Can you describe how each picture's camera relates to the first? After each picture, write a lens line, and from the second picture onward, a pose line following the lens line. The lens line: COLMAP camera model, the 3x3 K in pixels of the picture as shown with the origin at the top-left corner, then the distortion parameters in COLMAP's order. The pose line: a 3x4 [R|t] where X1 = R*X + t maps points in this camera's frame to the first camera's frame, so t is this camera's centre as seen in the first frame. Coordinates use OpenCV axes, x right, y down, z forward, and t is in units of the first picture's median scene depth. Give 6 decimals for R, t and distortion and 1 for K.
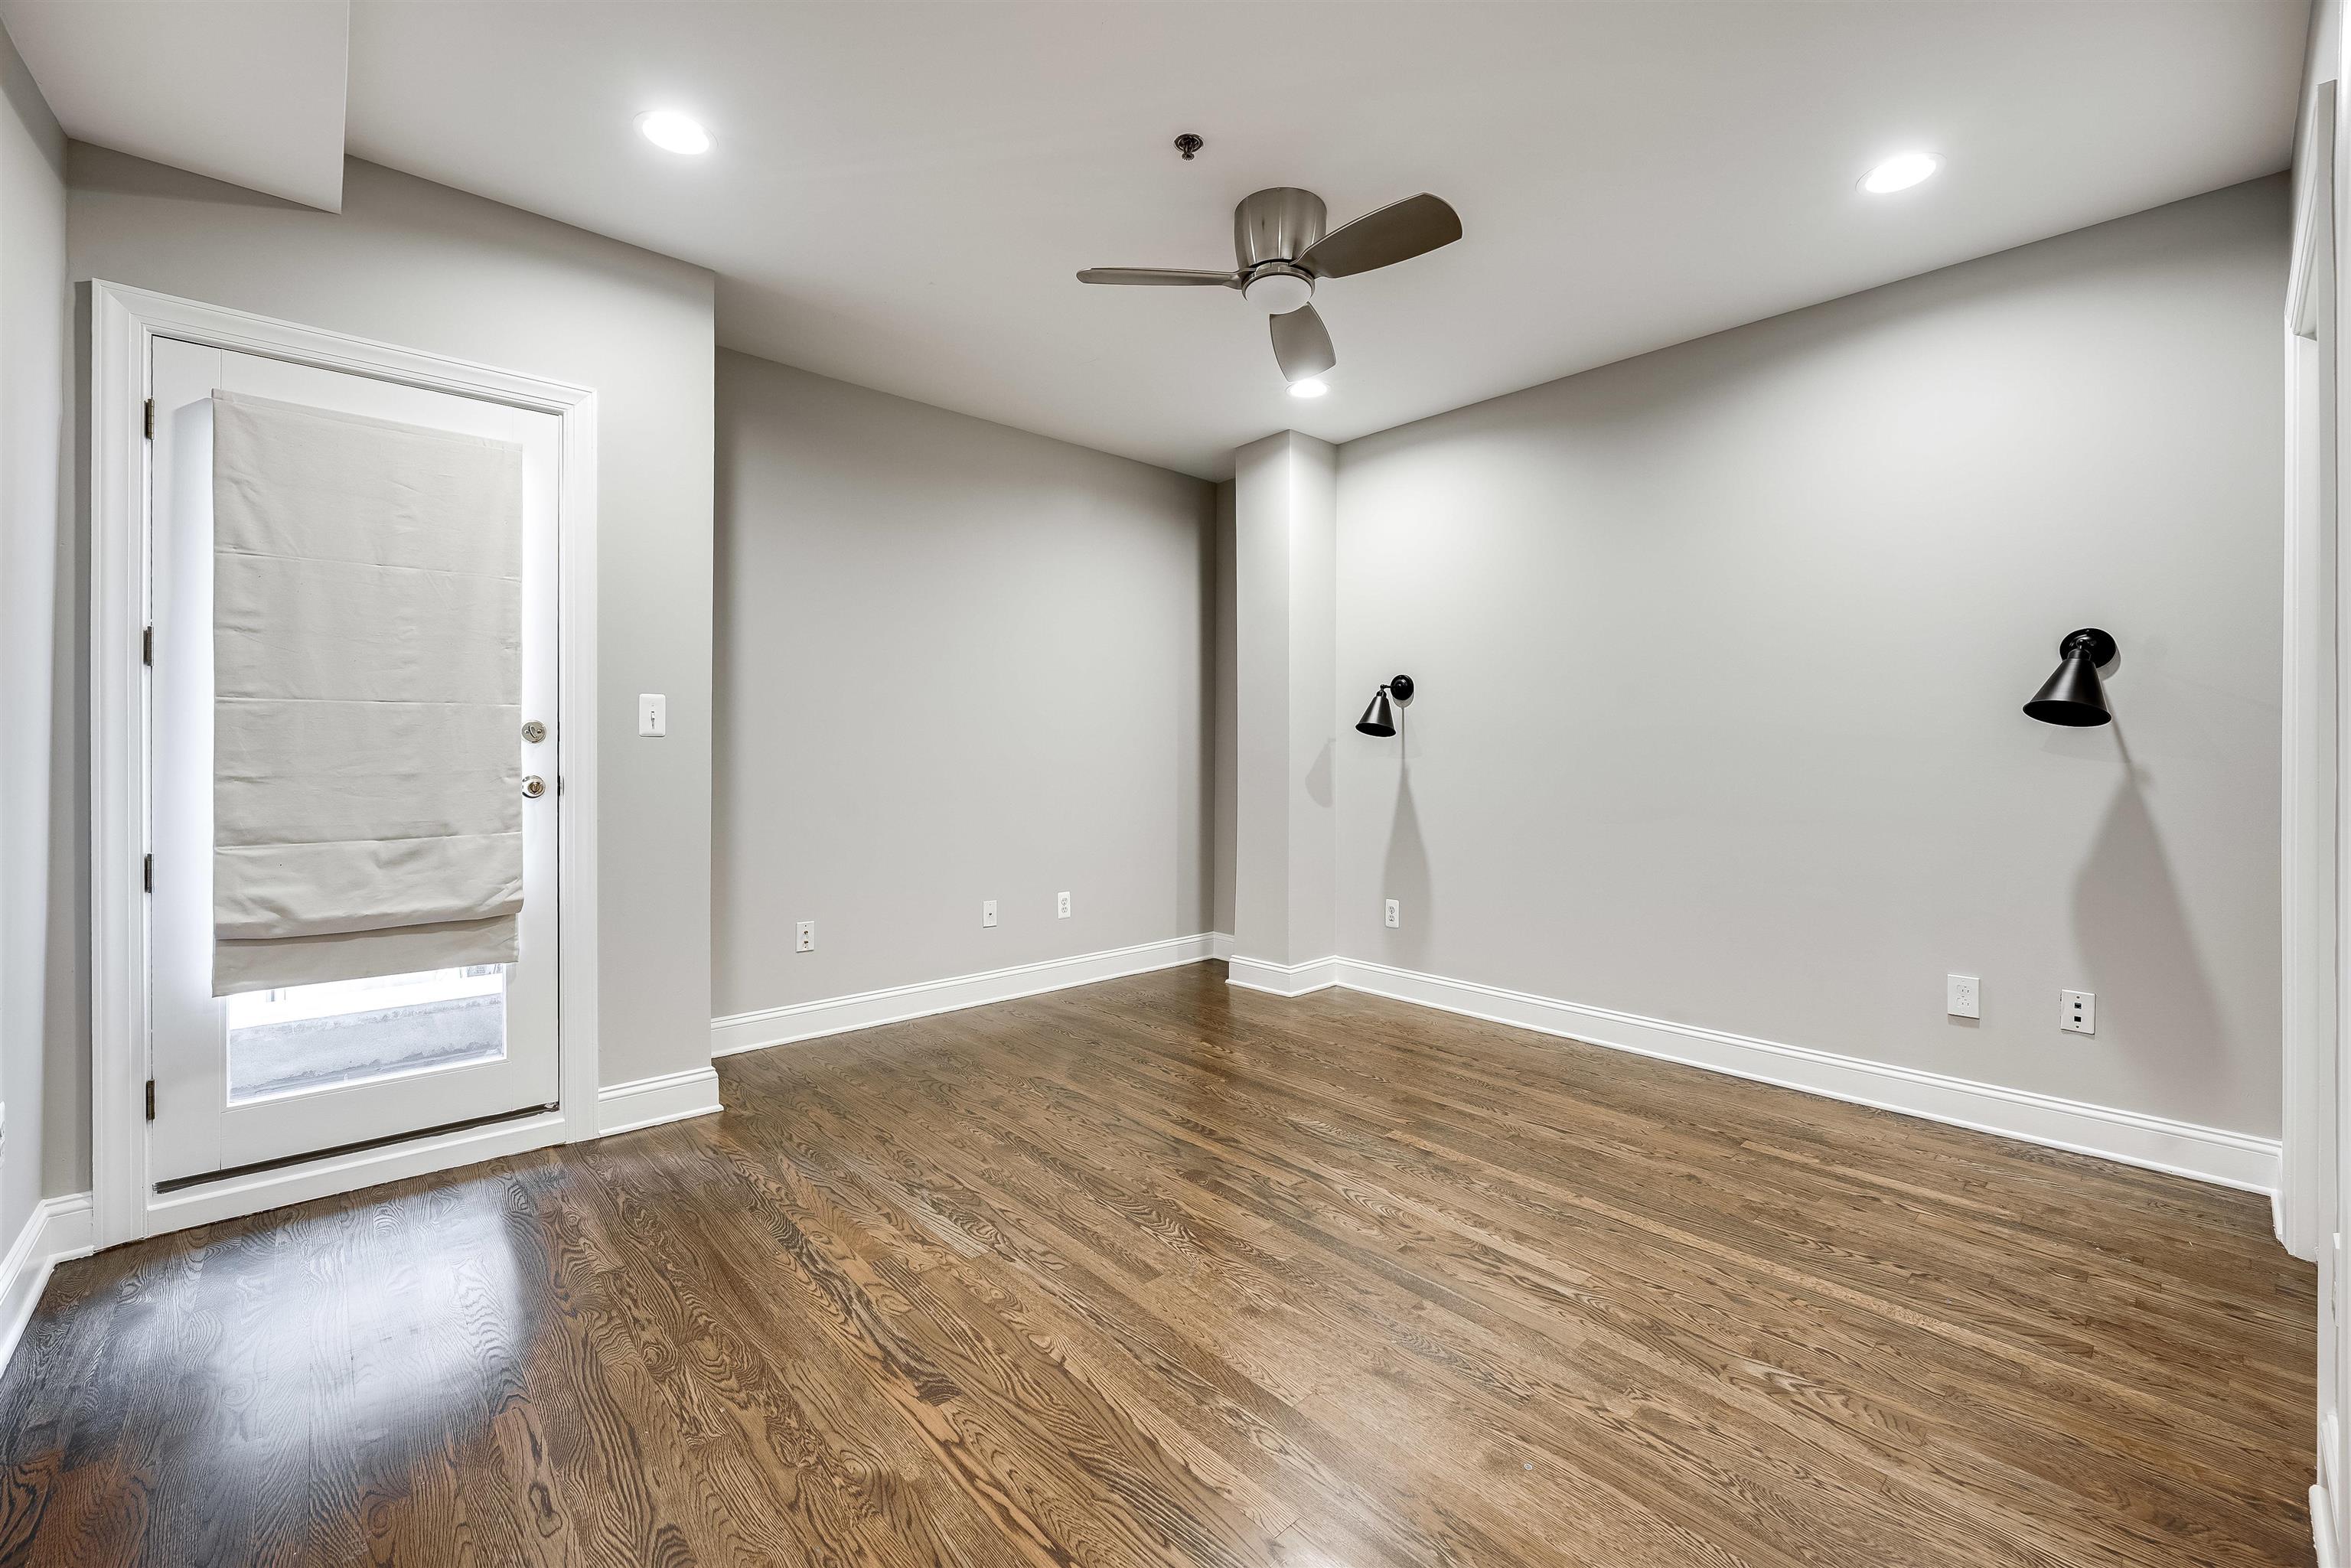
lens RADIAL K [[956.1, 0, 1173.6], [0, 956.1, 746.7], [0, 0, 1]] dist [-0.007369, 0.000439]
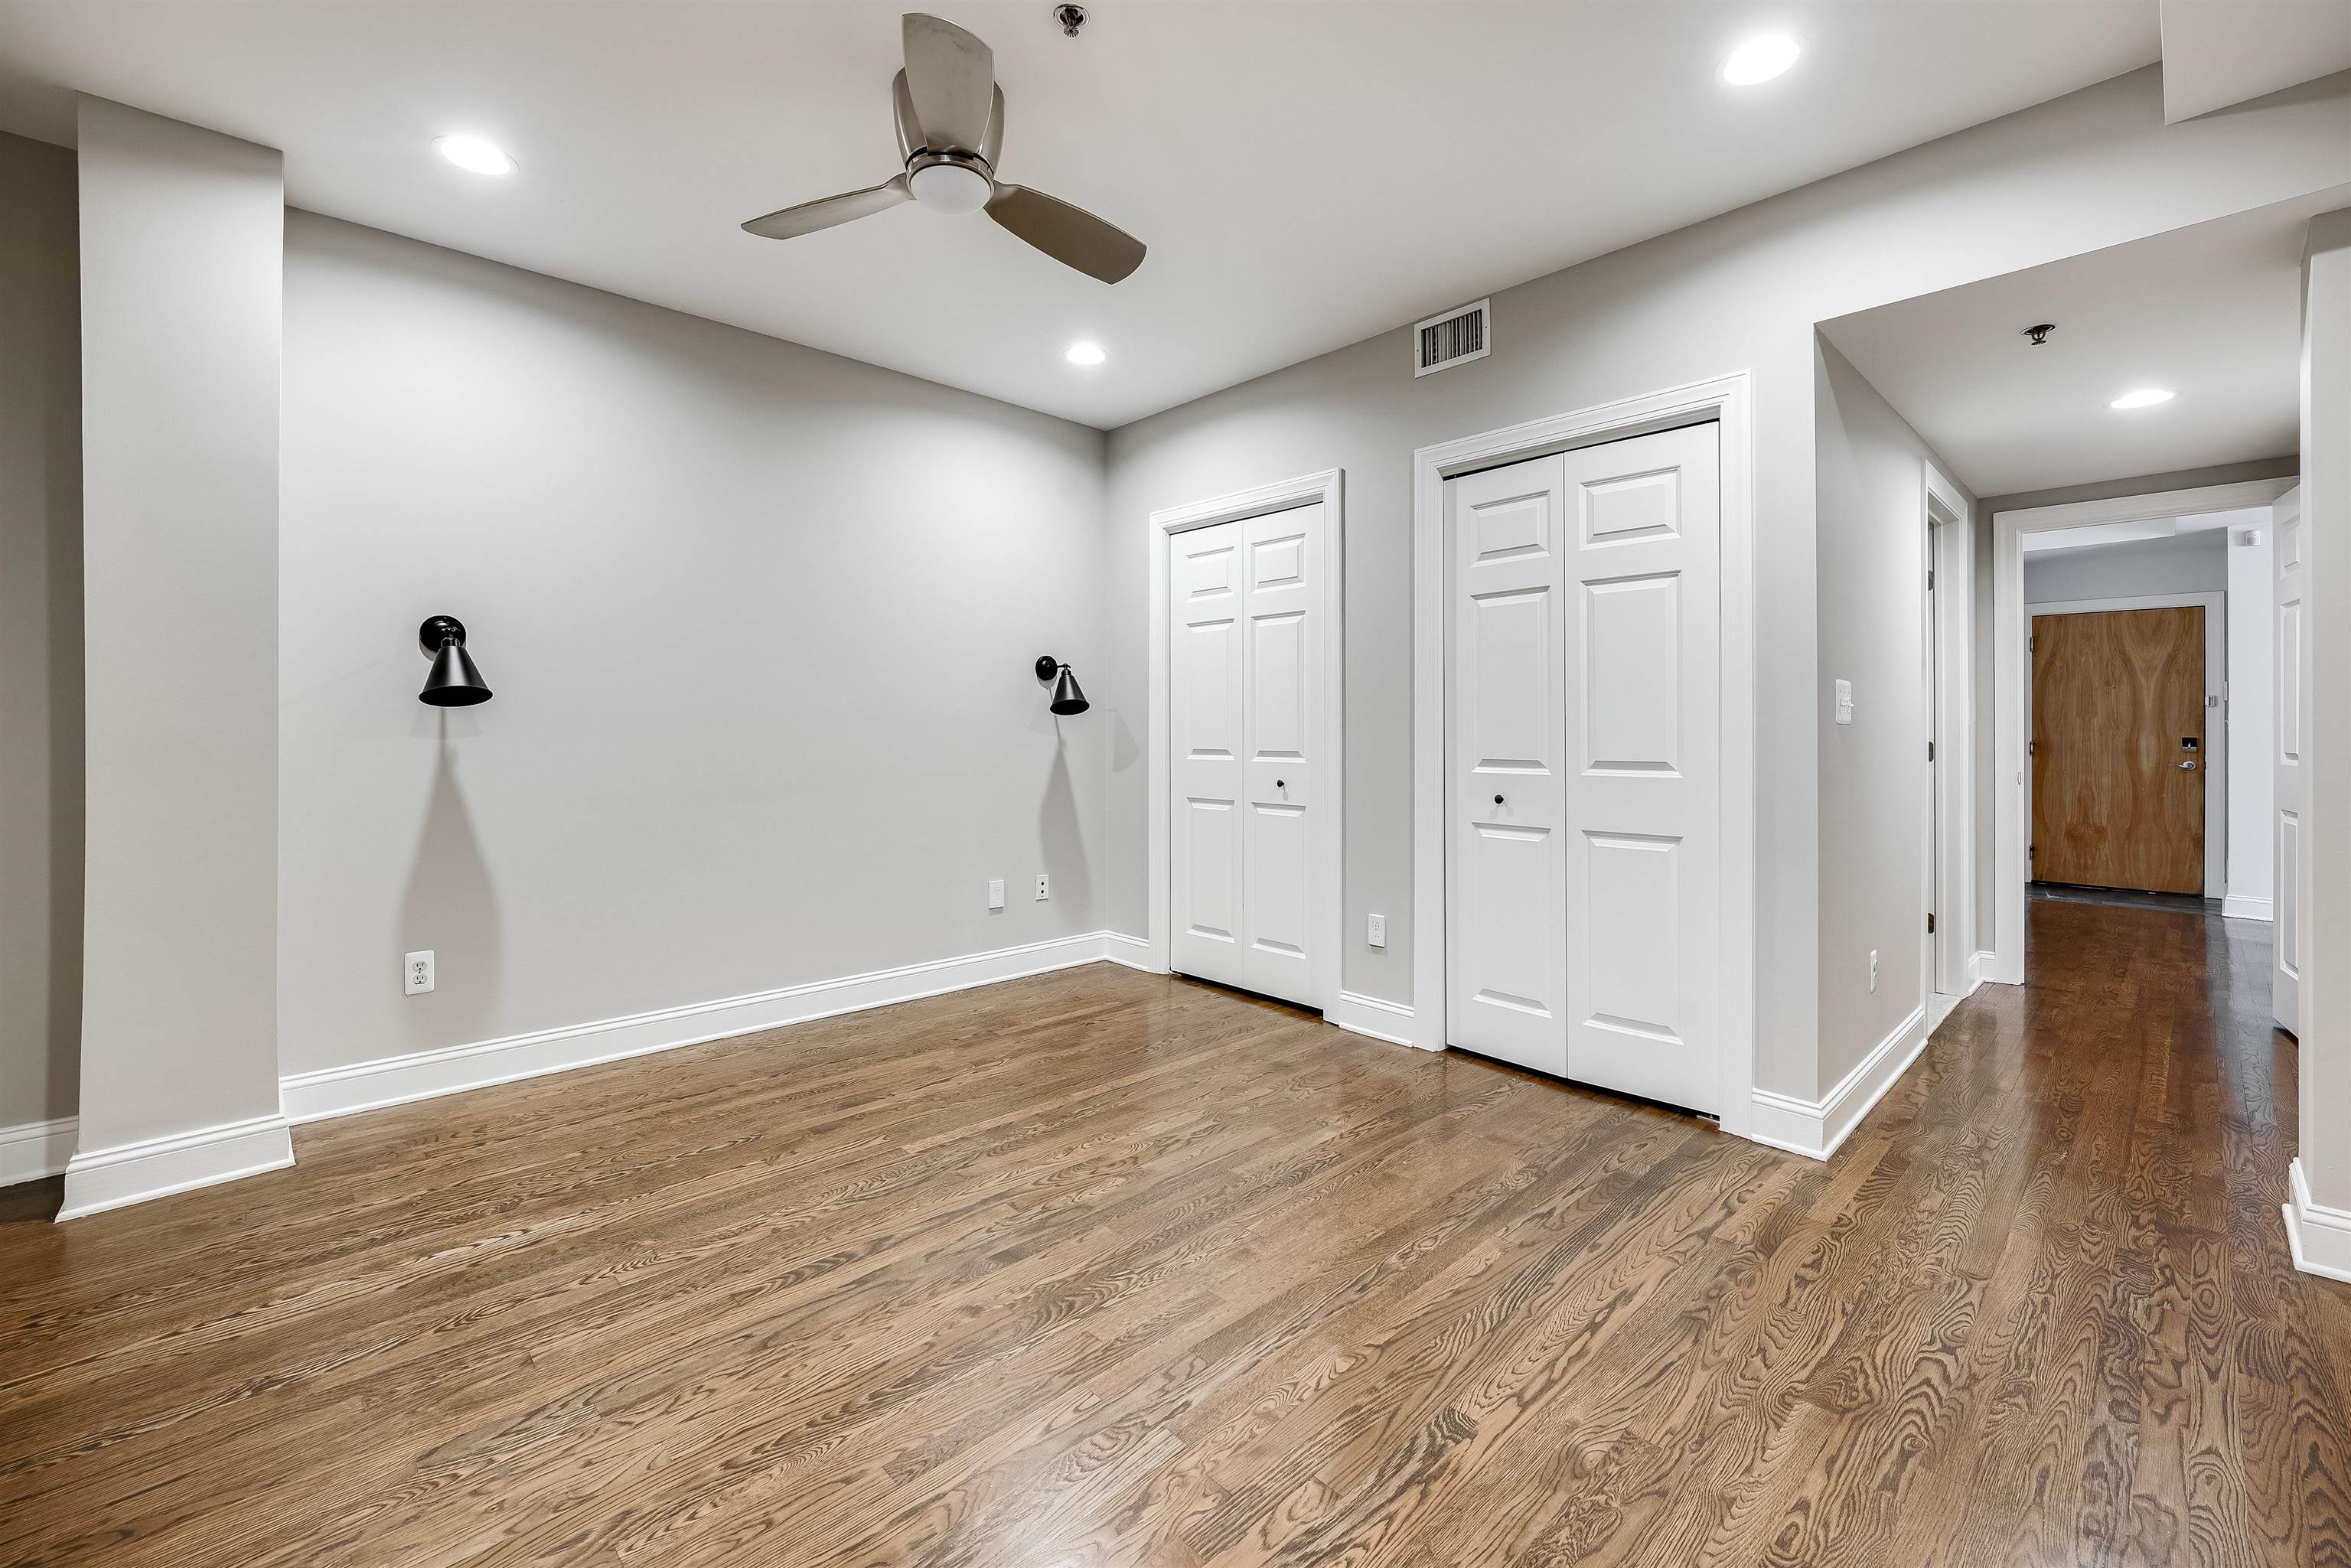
lens RADIAL K [[968.4, 0, 1169.8], [0, 968.4, 719.8], [0, 0, 1]] dist [-0.007894, 0.000278]
pose [[-0.015586, 0.008397, 0.999843, -0.746735], [-0.010357, 0.999910, -0.008559, -0.000797], [-0.999825, -0.010489, -0.015497, 0.816063]]
